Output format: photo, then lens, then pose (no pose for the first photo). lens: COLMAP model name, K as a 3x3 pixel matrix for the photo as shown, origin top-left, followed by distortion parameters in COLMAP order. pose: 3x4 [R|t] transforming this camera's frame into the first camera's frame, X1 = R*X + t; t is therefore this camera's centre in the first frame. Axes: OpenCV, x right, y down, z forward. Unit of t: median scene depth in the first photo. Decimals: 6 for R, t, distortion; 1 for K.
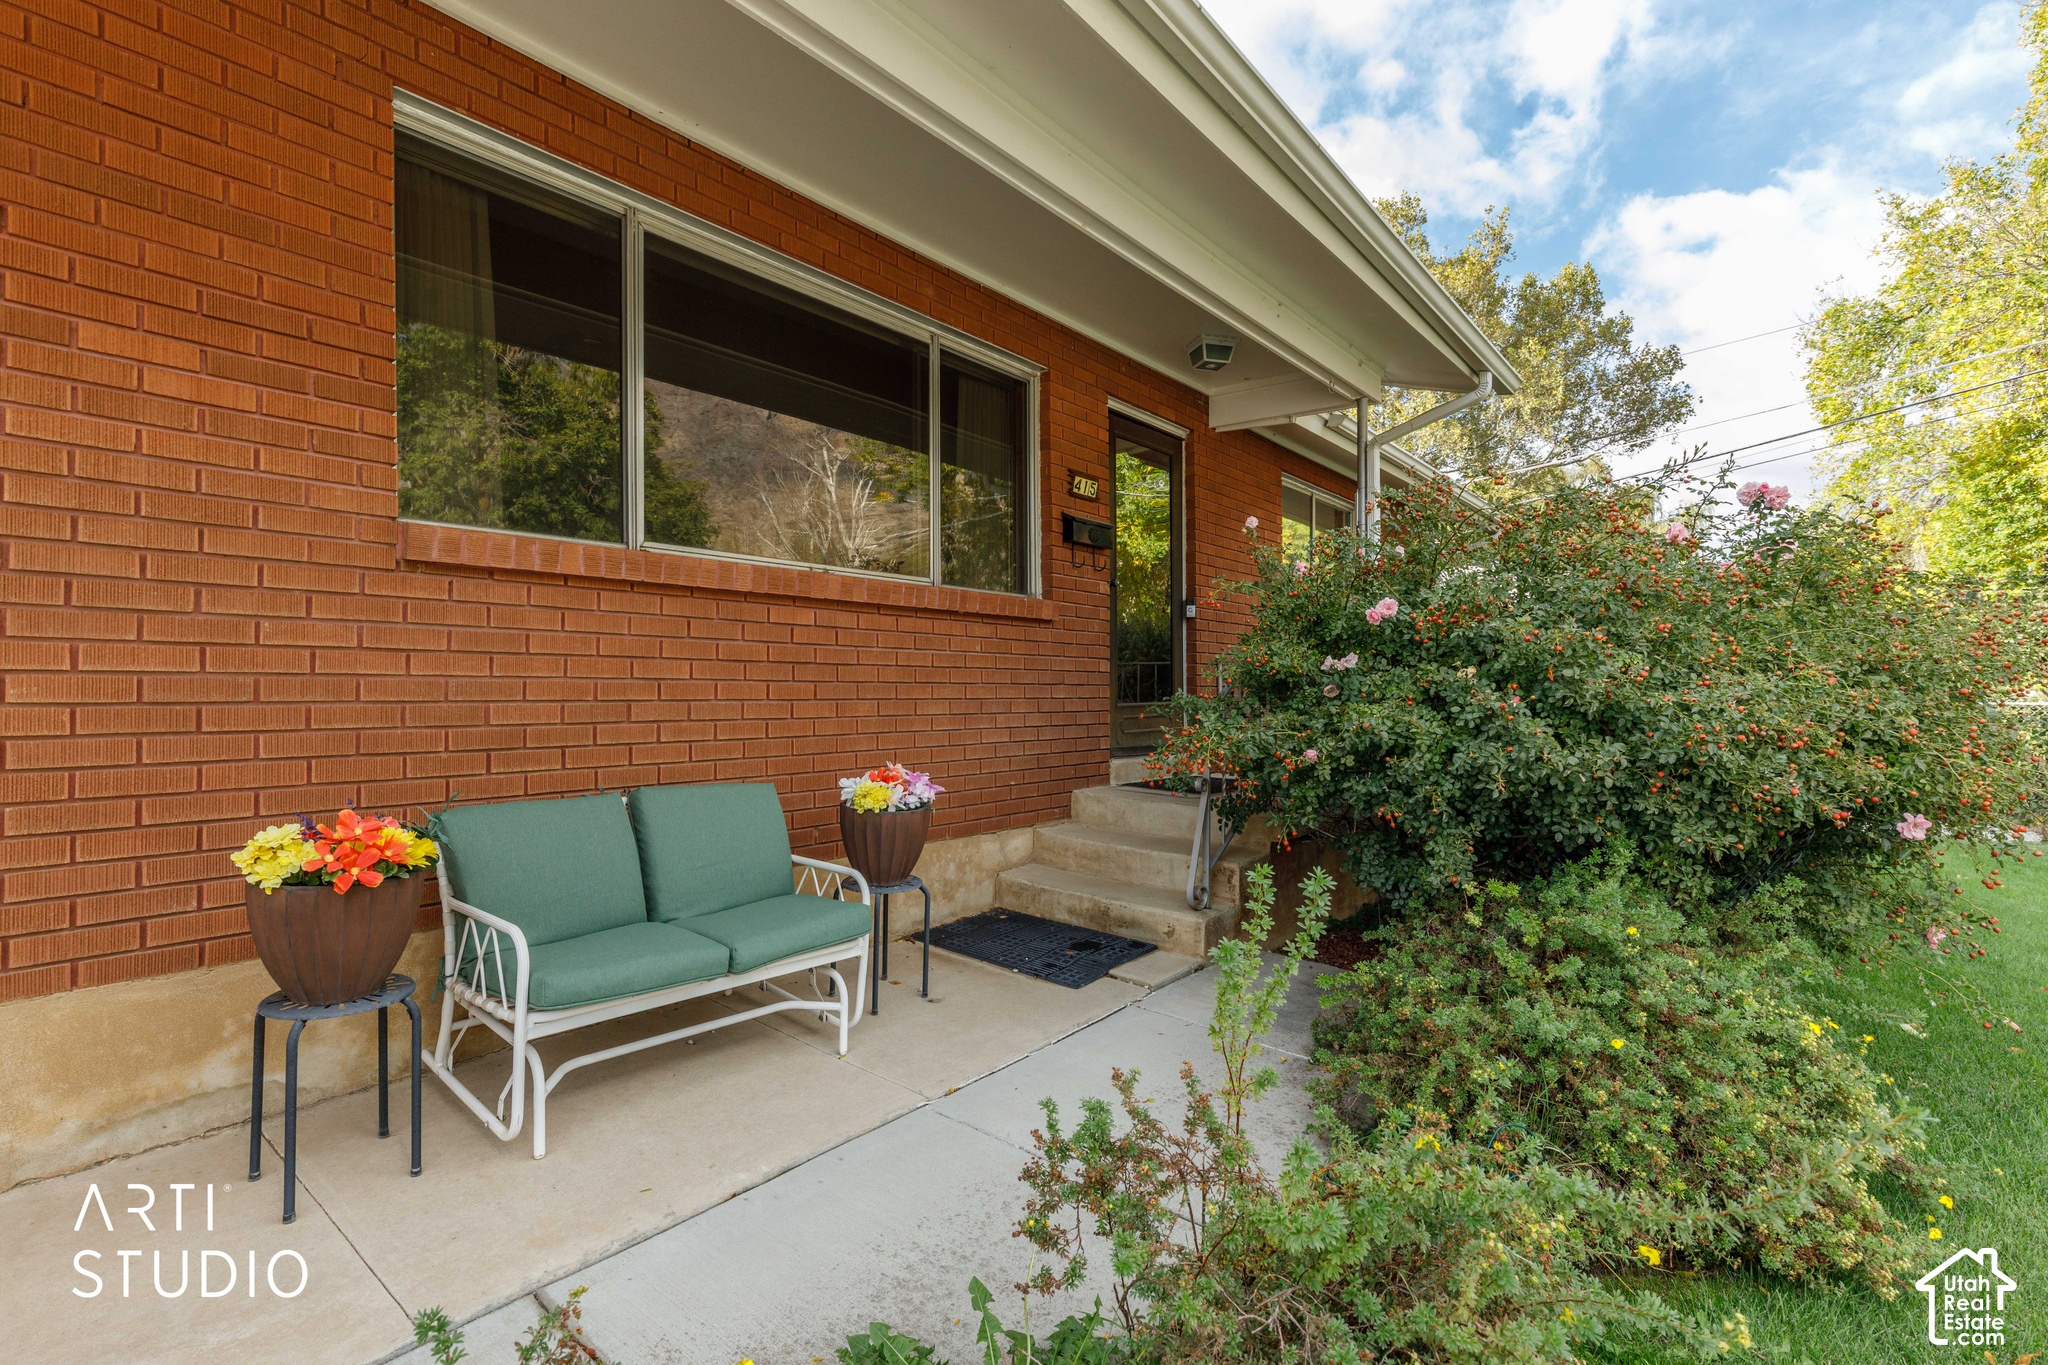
lens RADIAL K [[966.8, 0, 1044.6], [0, 966.8, 687.0], [0, 0, 1]] dist [-0.000449, -0.001421]
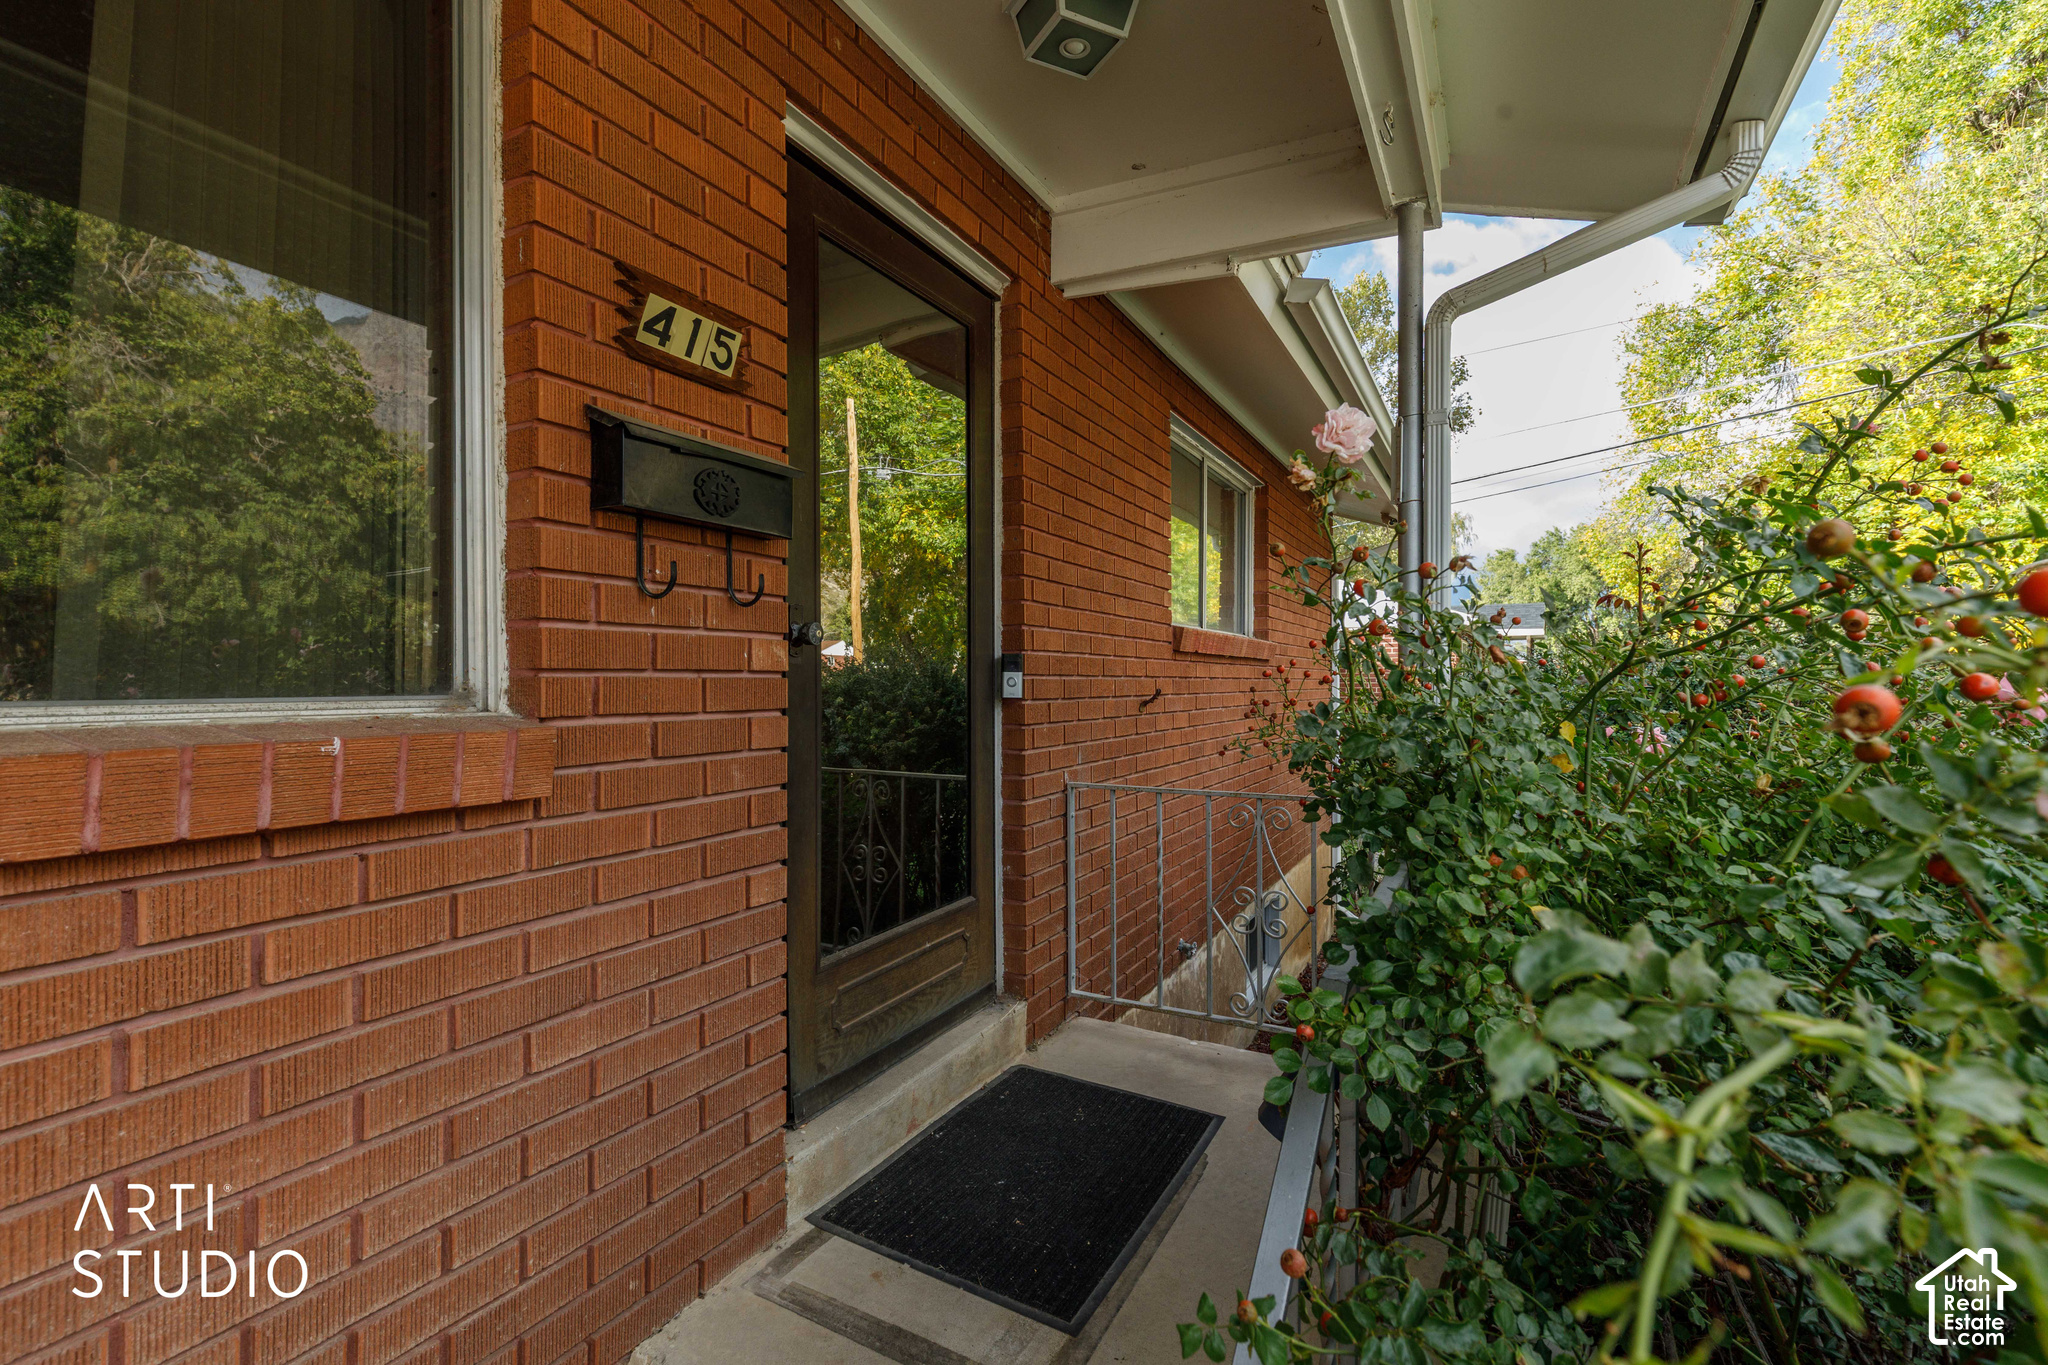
lens RADIAL K [[966.8, 0, 1017.2], [0, 966.8, 677.5], [0, 0, 1]] dist [-0.000449, -0.001421]
pose [[0.984967, 0.001809, 0.172732, 0.076400], [-0.001380, 0.999996, -0.002608, -0.079940], [-0.172736, 0.002331, 0.984965, 0.559655]]
